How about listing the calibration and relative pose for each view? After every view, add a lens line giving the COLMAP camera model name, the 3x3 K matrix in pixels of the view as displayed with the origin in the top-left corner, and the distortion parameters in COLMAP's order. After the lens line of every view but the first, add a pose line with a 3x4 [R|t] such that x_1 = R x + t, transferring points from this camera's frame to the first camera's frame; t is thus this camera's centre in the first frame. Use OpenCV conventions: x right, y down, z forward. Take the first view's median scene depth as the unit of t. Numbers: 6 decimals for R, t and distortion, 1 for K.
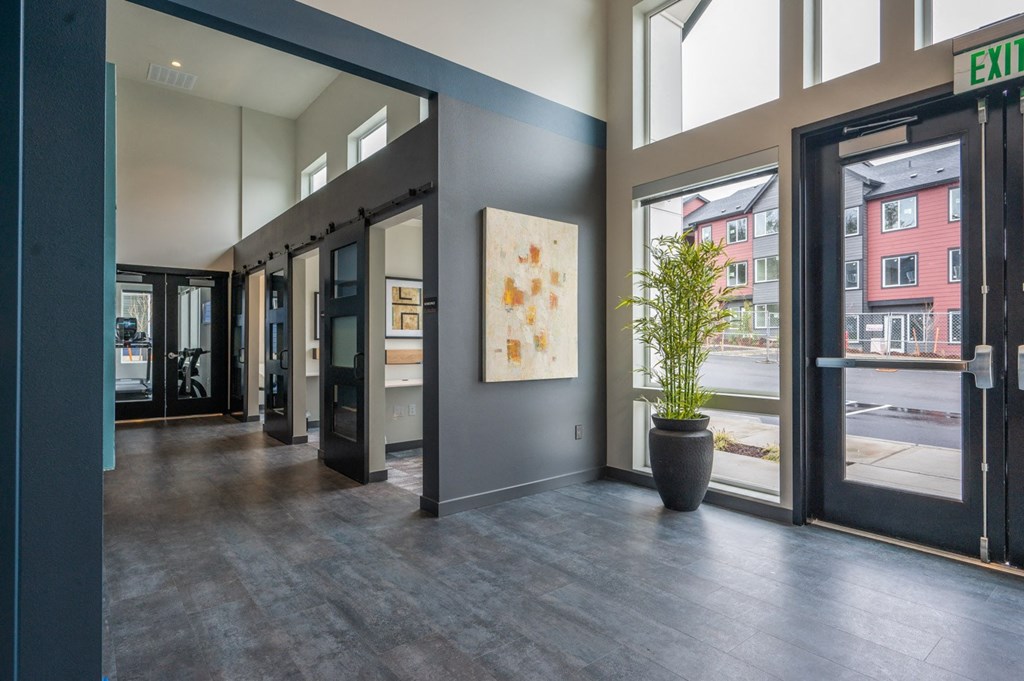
lens RADIAL K [[530.3, 0, 513.8], [0, 530.3, 342.2], [0, 0, 1]] dist [-0.000763, -0.000170]
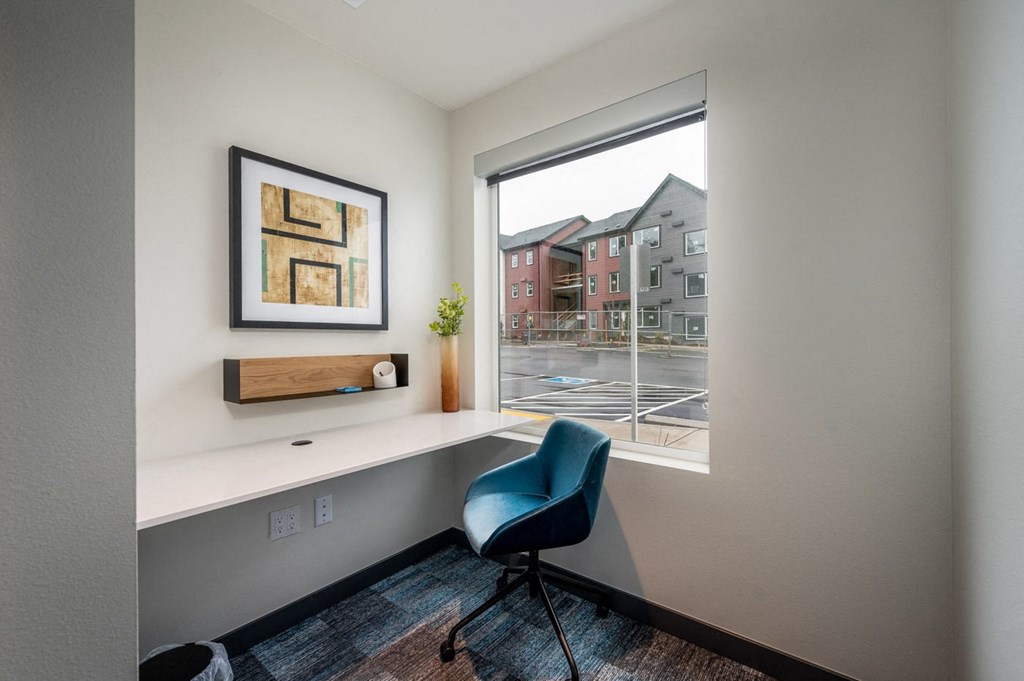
lens RADIAL K [[421.1, 0, 508.9], [0, 421.1, 341.0], [0, 0, 1]] dist [0.000323, 0.000545]
pose [[0.976416, -0.000483, 0.215897, -0.122576], [-0.000566, 0.999988, 0.004797, 0.000751], [-0.215897, -0.004806, 0.976404, 0.657479]]
